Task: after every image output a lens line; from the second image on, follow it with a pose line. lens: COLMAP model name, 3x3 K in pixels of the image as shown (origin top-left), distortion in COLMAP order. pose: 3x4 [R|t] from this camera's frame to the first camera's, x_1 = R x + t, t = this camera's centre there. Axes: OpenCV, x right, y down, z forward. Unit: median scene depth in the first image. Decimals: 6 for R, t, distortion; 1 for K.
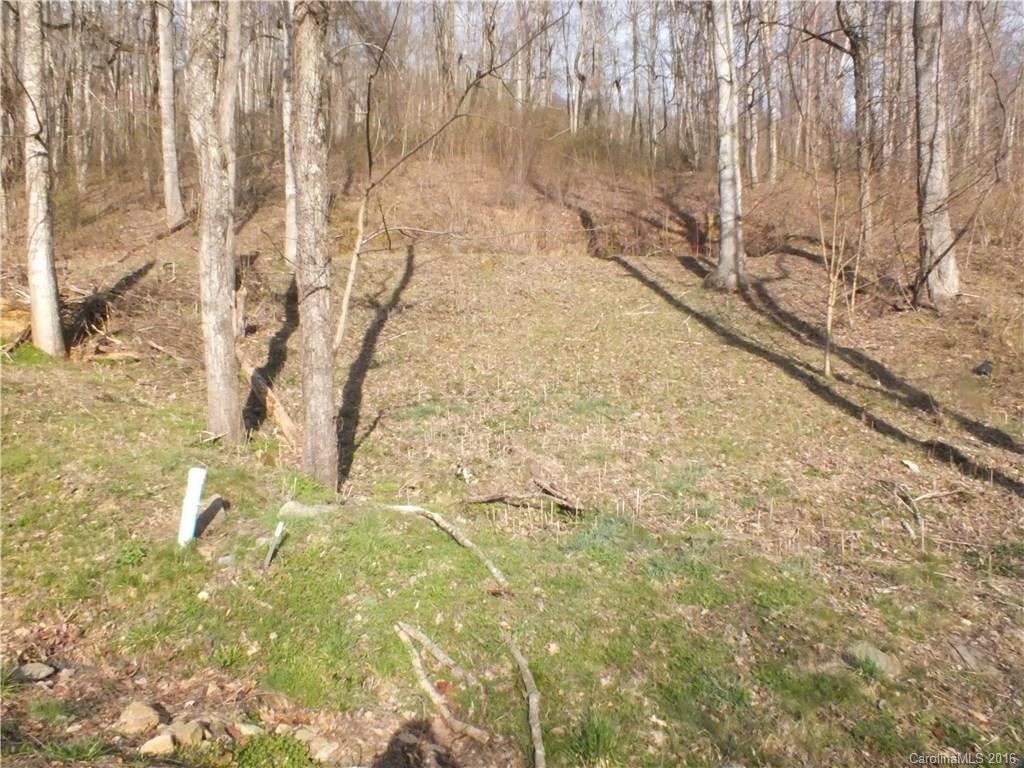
lens RADIAL K [[778.1, 0, 509.5], [0, 778.1, 378.7], [0, 0, 1]] dist [-0.074137, 0.076861]
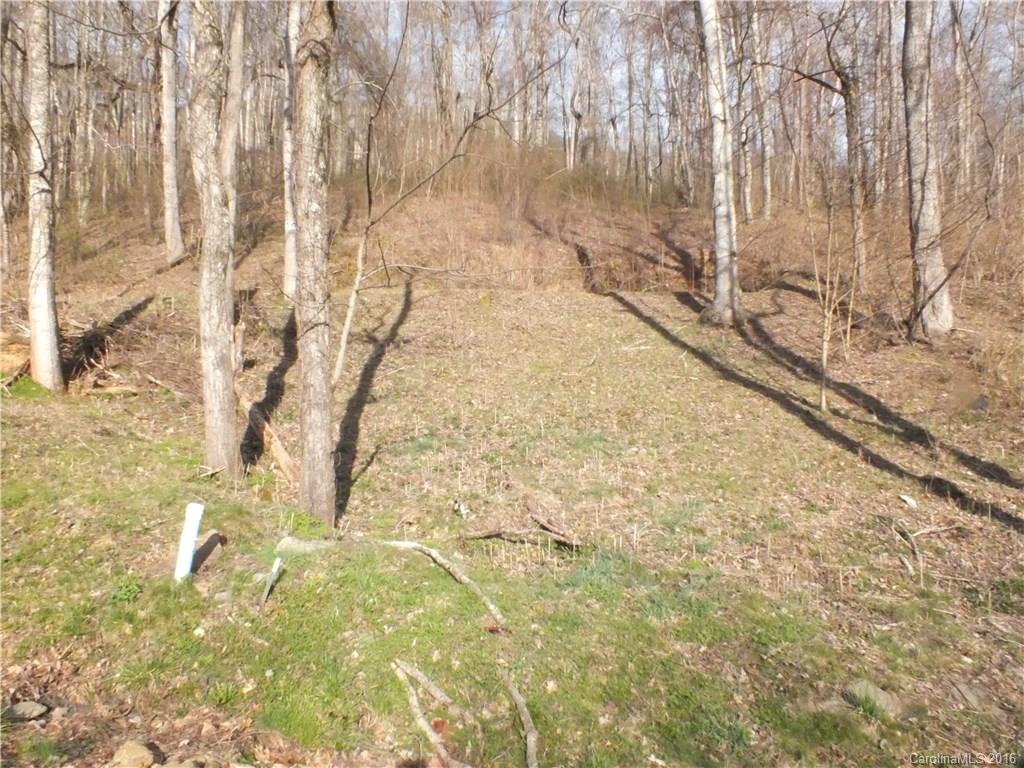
lens RADIAL K [[778.1, 0, 507.3], [0, 778.1, 379.2], [0, 0, 1]] dist [-0.074137, 0.076861]
pose [[0.999999, 0.001043, 0.001259, -0.000441], [-0.000988, 0.999076, -0.042956, -0.001119], [-0.001303, 0.042954, 0.999076, -0.003077]]
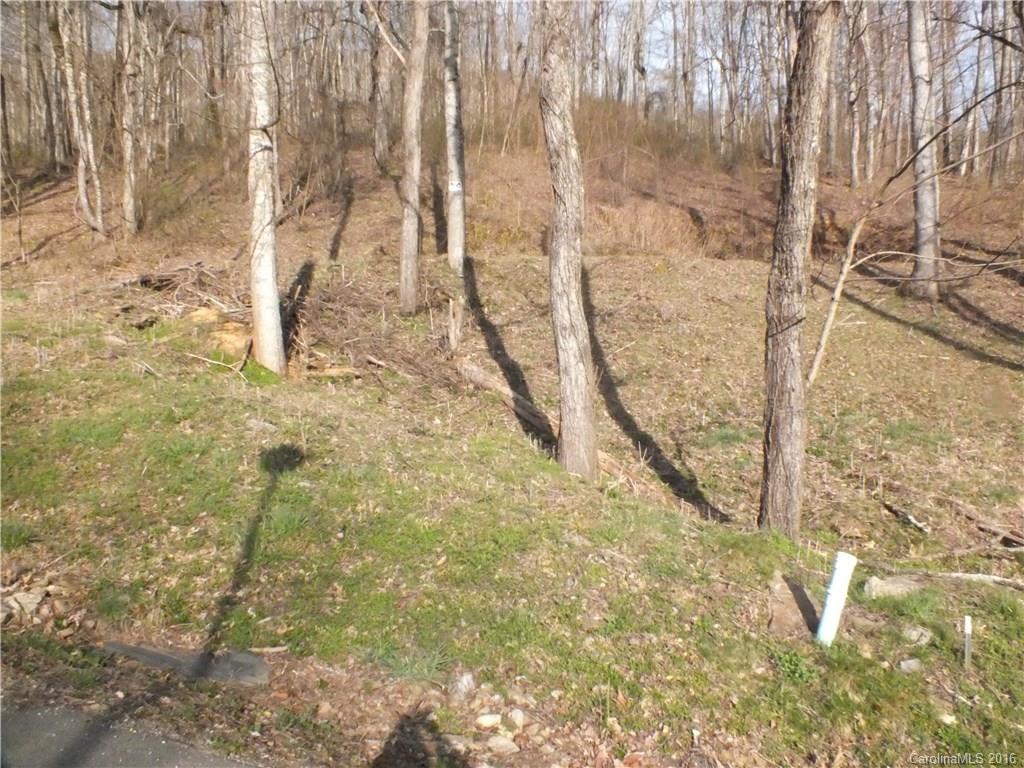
lens RADIAL K [[778.1, 0, 546.3], [0, 778.1, 383.1], [0, 0, 1]] dist [-0.074137, 0.076861]
pose [[0.998703, -0.001251, 0.050897, -0.331045], [0.000353, 0.999844, 0.017651, -0.034989], [-0.050911, -0.017610, 0.998548, 0.081385]]
